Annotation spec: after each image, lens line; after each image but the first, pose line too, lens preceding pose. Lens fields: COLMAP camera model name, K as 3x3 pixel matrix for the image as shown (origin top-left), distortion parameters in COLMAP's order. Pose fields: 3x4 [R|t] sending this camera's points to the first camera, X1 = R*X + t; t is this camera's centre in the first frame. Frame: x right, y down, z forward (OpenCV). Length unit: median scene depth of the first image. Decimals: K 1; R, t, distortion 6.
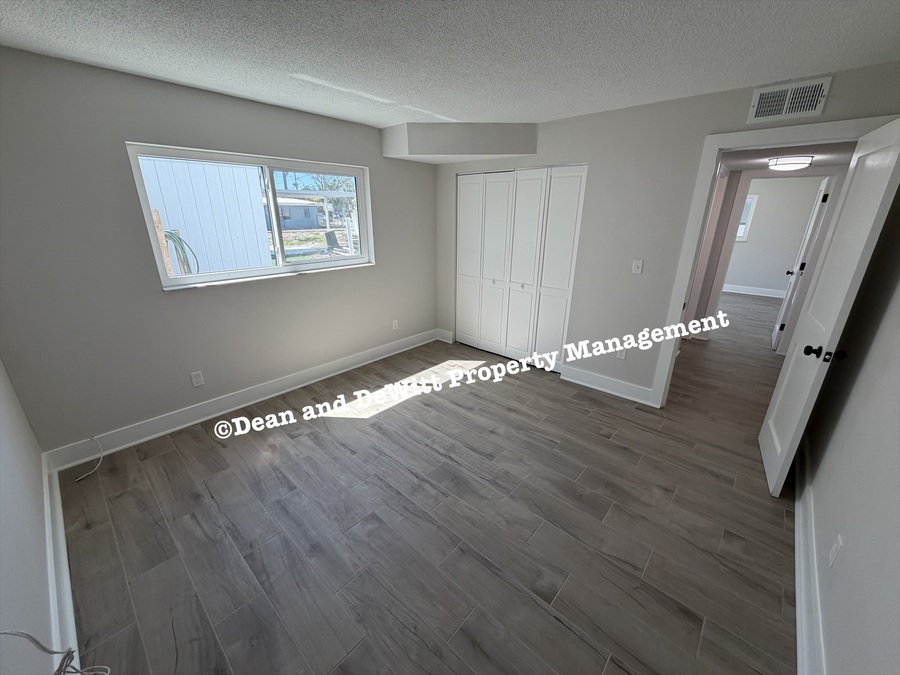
lens RADIAL K [[358.9, 0, 449.7], [0, 358.9, 338.6], [0, 0, 1]] dist [0.006173, -0.000042]
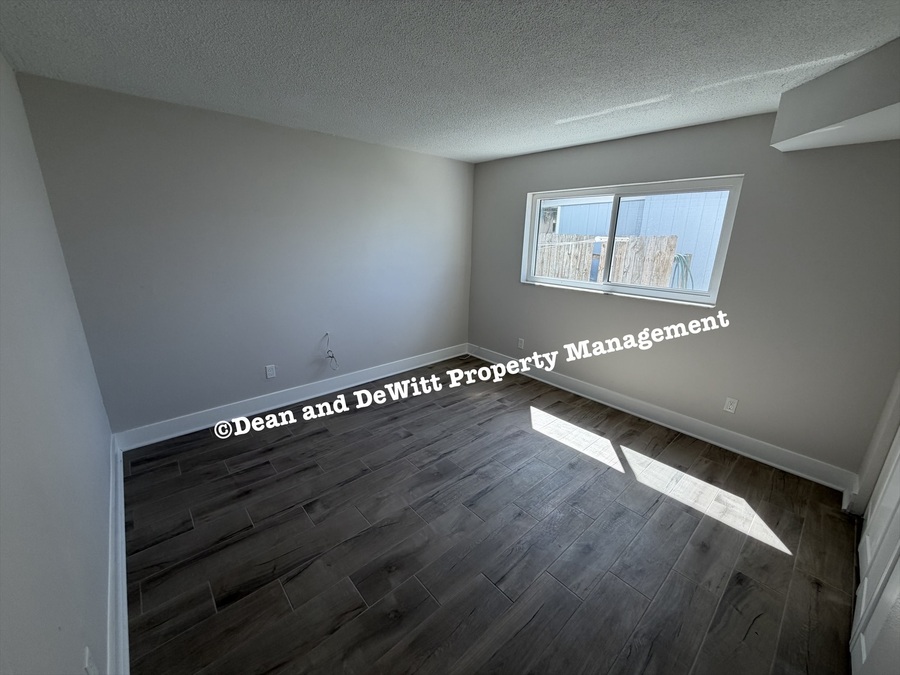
lens RADIAL K [[358.9, 0, 449.3], [0, 358.9, 340.7], [0, 0, 1]] dist [0.006173, -0.000042]
pose [[-0.111656, 0.277728, -0.954149, 0.847211], [-0.348951, 0.888053, 0.299324, -0.271508], [0.930466, 0.366372, -0.002243, 0.808131]]
